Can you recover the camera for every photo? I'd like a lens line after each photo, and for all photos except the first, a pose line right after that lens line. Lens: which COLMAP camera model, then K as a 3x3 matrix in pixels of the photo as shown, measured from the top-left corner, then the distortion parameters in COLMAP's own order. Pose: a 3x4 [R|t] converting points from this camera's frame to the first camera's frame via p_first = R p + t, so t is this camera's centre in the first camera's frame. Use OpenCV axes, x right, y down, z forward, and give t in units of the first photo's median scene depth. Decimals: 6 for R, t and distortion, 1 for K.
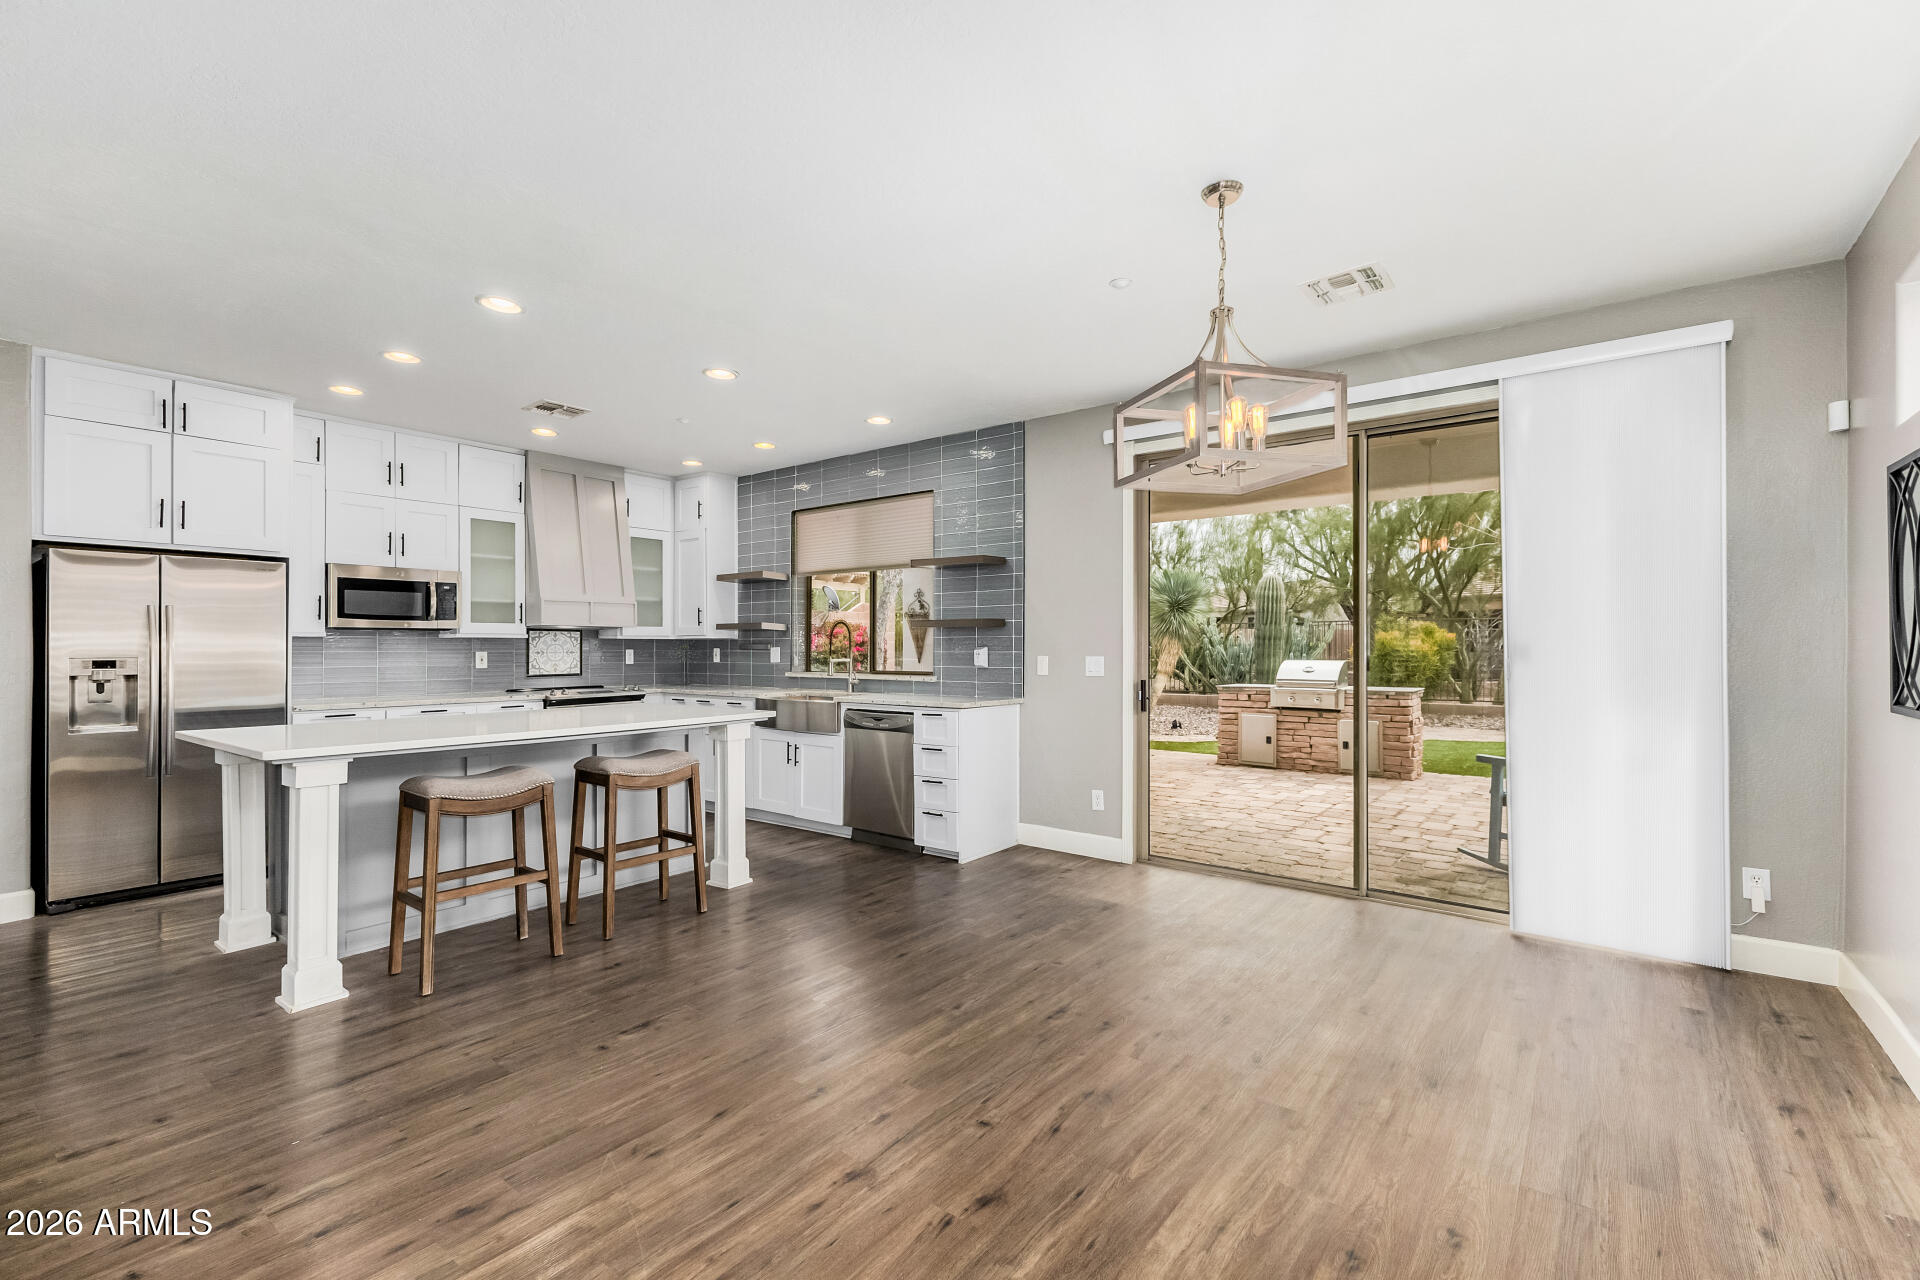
lens RADIAL K [[833.2, 0, 954.3], [0, 833.2, 645.4], [0, 0, 1]] dist [0.003607, -0.000437]
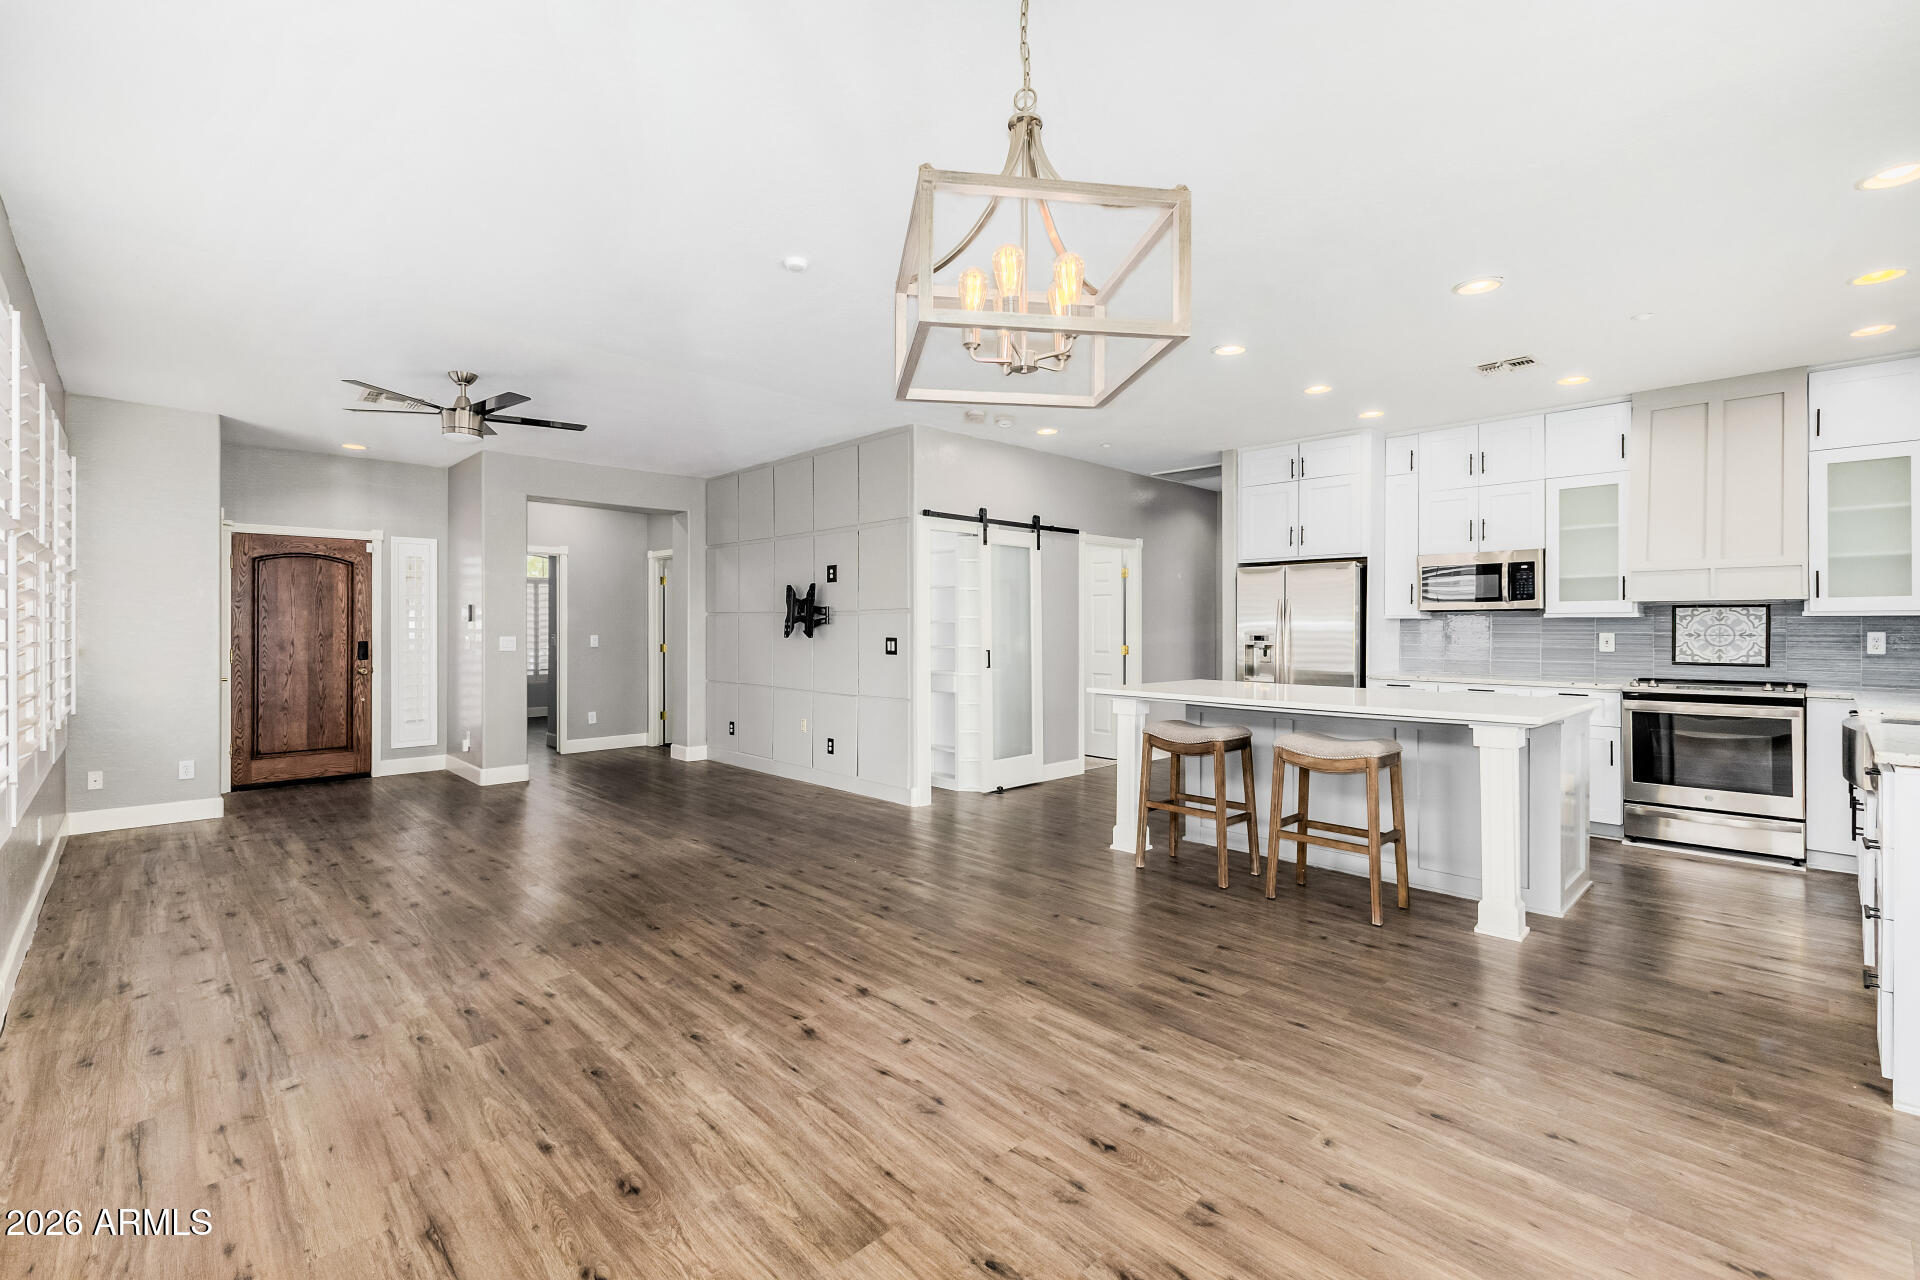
lens RADIAL K [[833.2, 0, 954.6], [0, 833.2, 627.4], [0, 0, 1]] dist [0.003607, -0.000437]
pose [[-0.142418, 0.001899, -0.989805, 0.623617], [0.000678, 0.999998, 0.001821, -0.000768], [0.989806, -0.000412, -0.142419, 0.656877]]
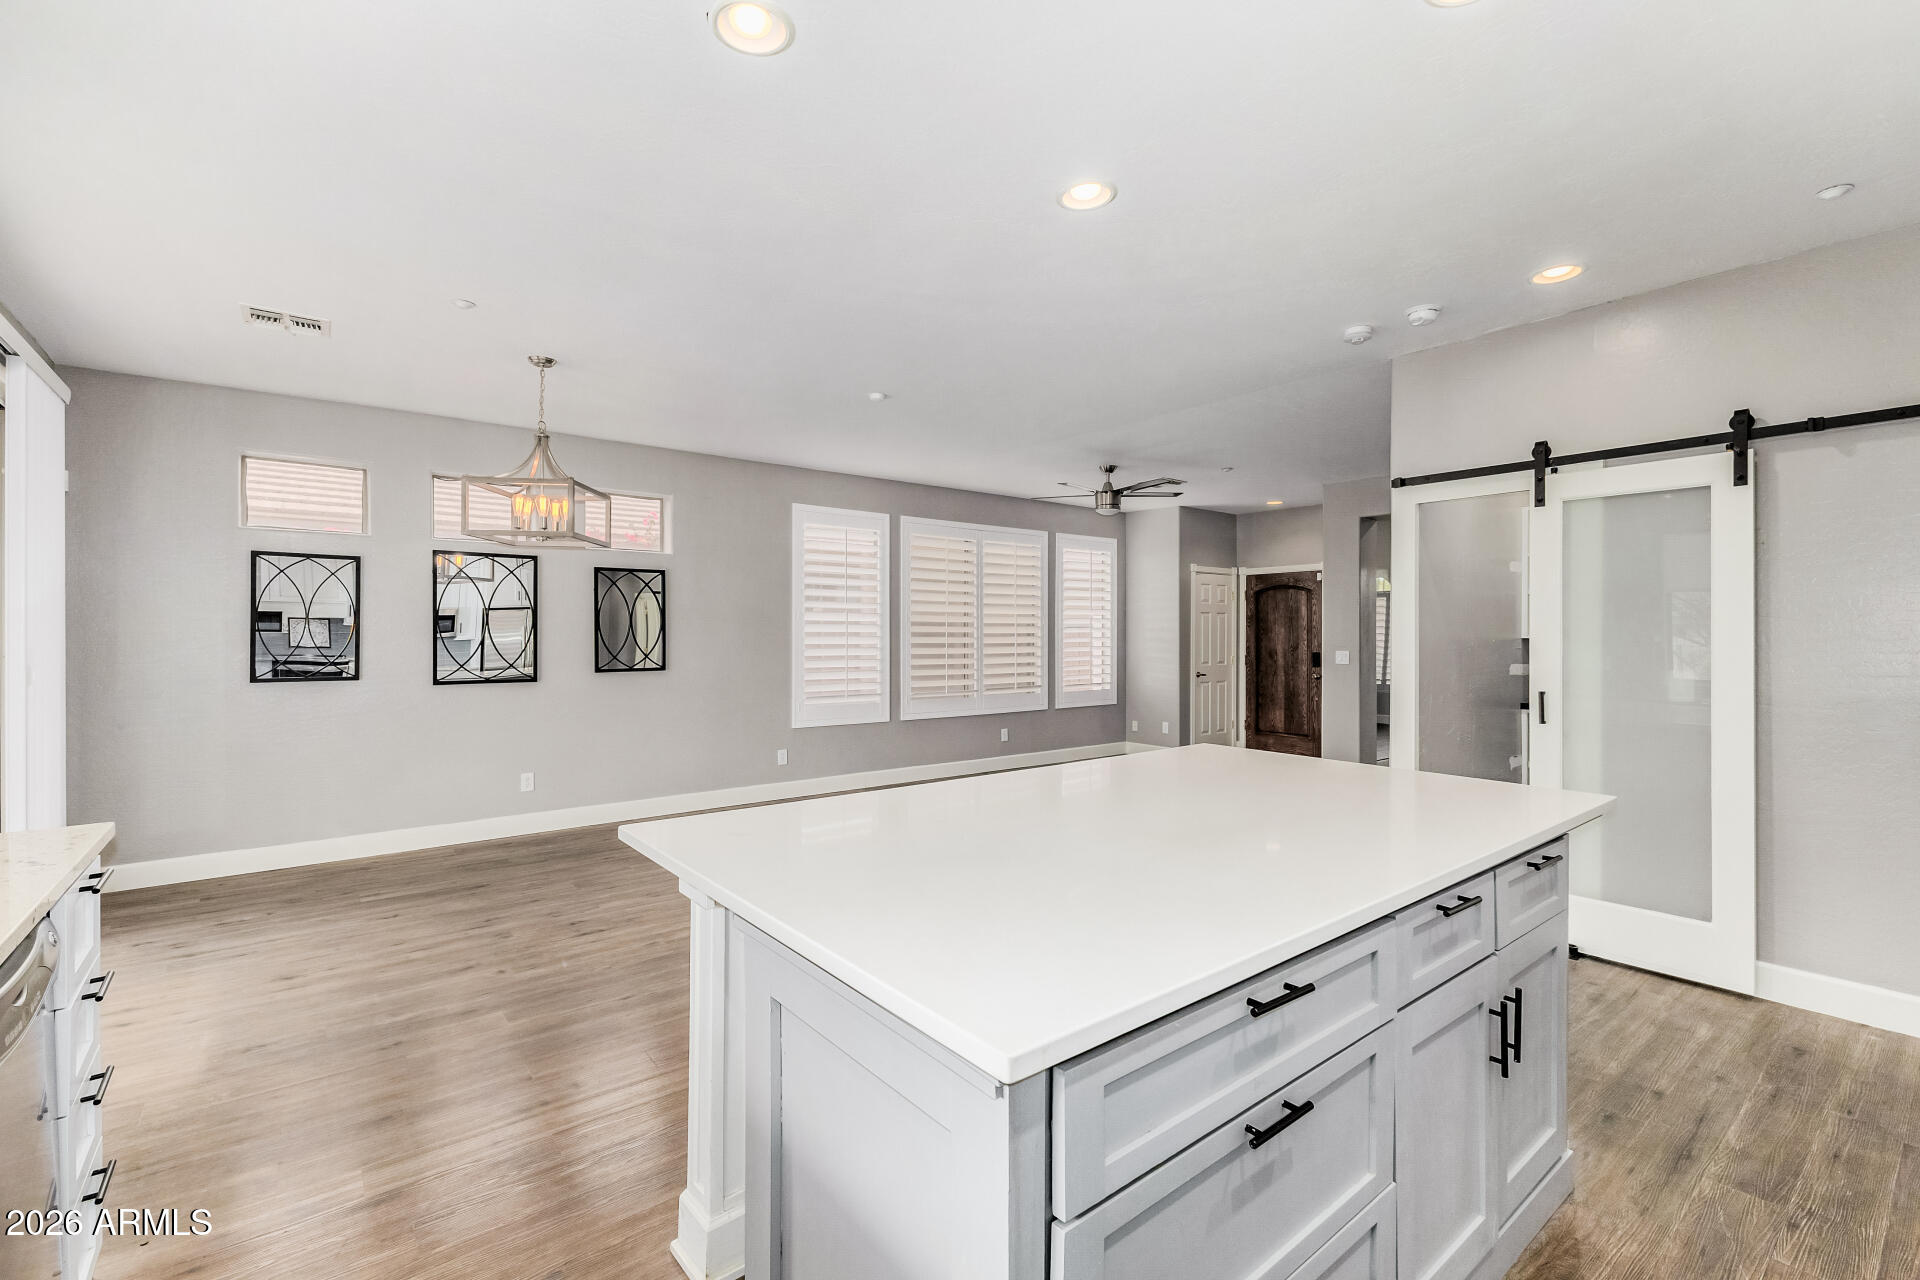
lens RADIAL K [[833.2, 0, 961.5], [0, 833.2, 623.7], [0, 0, 1]] dist [0.003607, -0.000437]
pose [[-0.972642, 0.002778, 0.232291, -0.514509], [-0.000167, 0.999920, -0.012657, -0.015748], [-0.232308, -0.012349, -0.972564, 1.484996]]
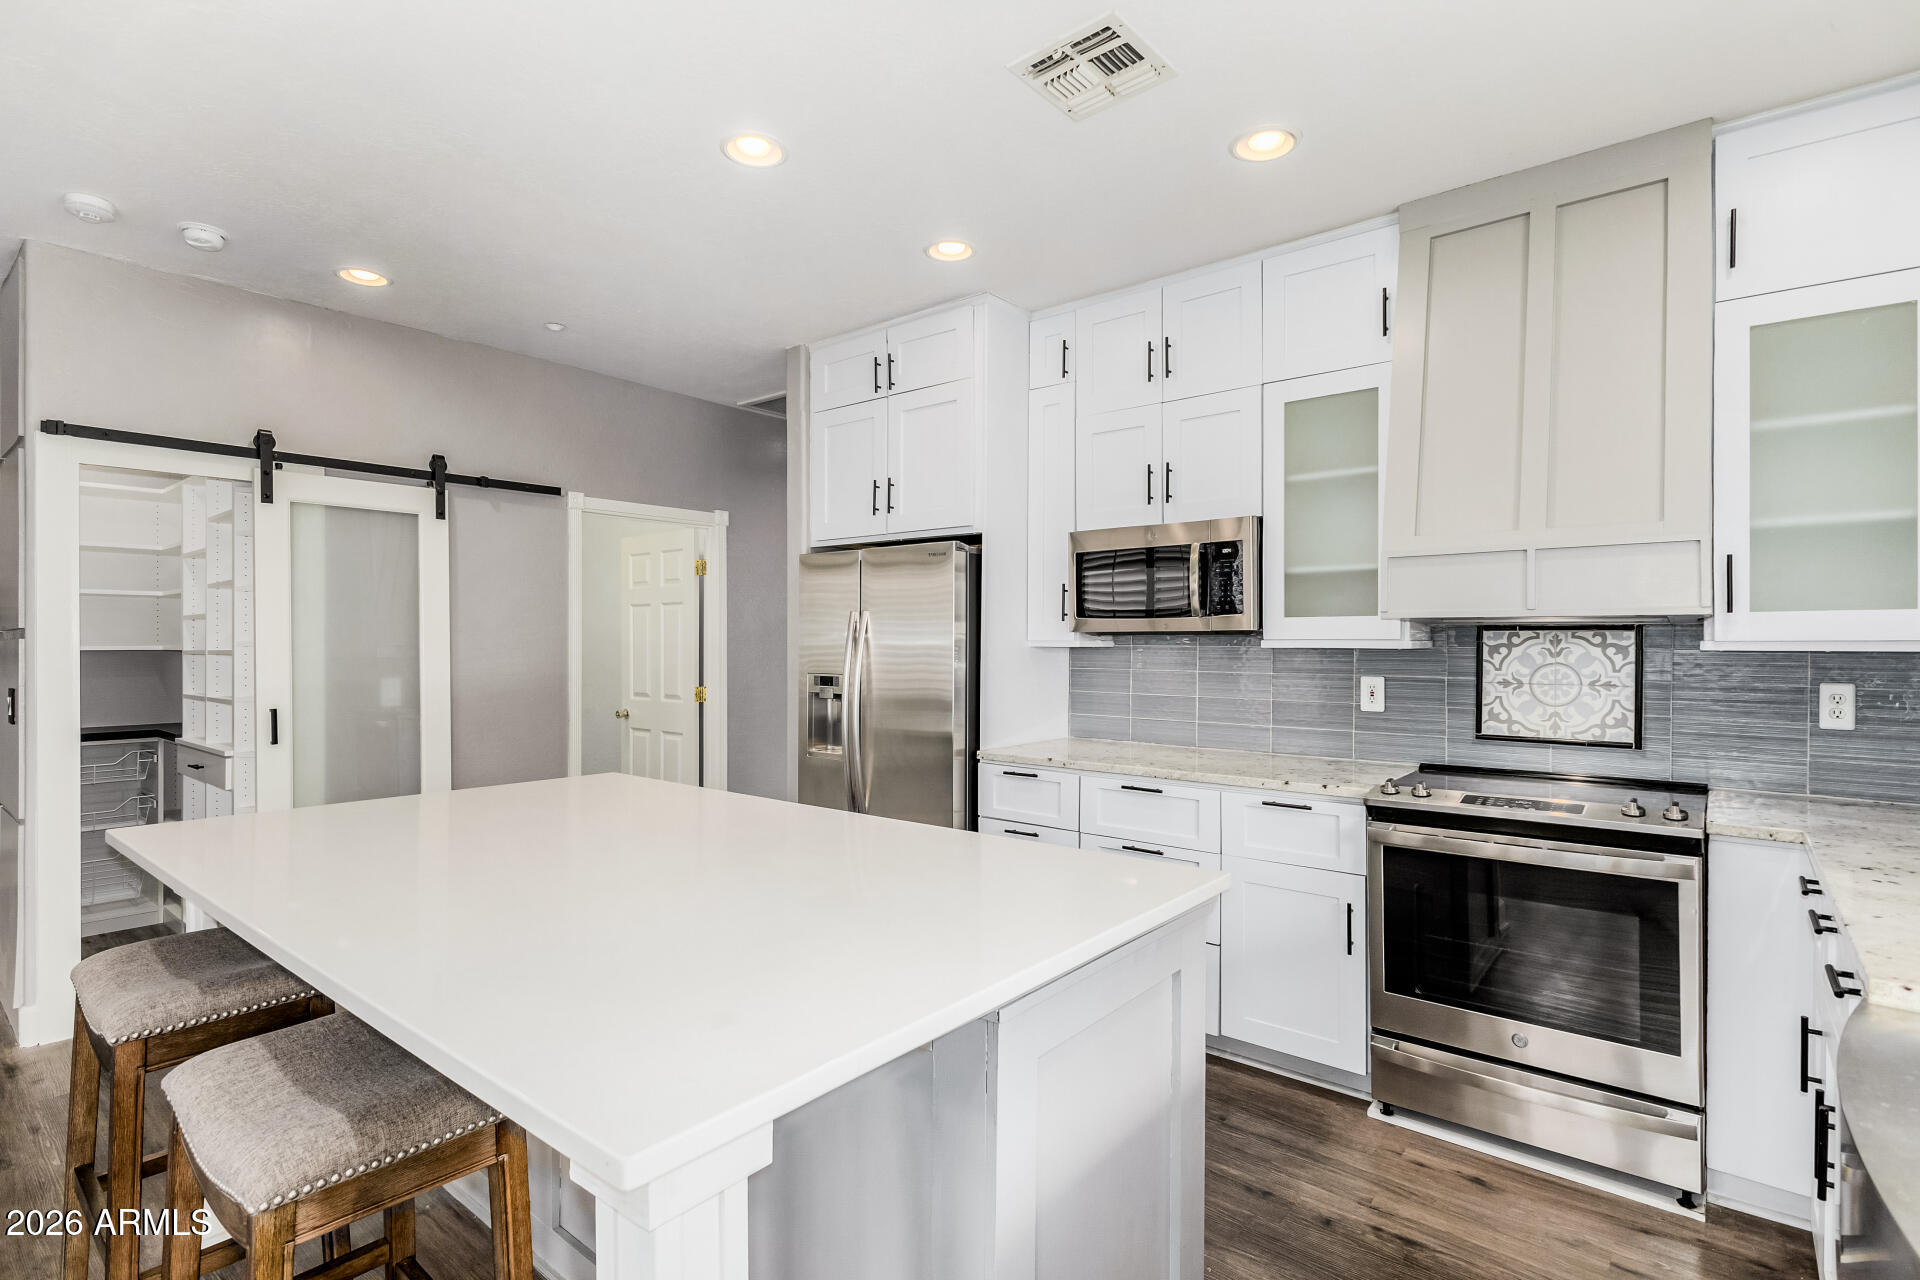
lens RADIAL K [[923.5, 0, 957.0], [0, 923.5, 650.1], [0, 0, 1]] dist [-0.002836, -0.000307]
pose [[-0.024044, 0.008623, -0.999674, -0.049902], [0.000496, 0.999963, 0.008614, -0.018598], [0.999711, -0.000289, -0.024047, 1.163668]]
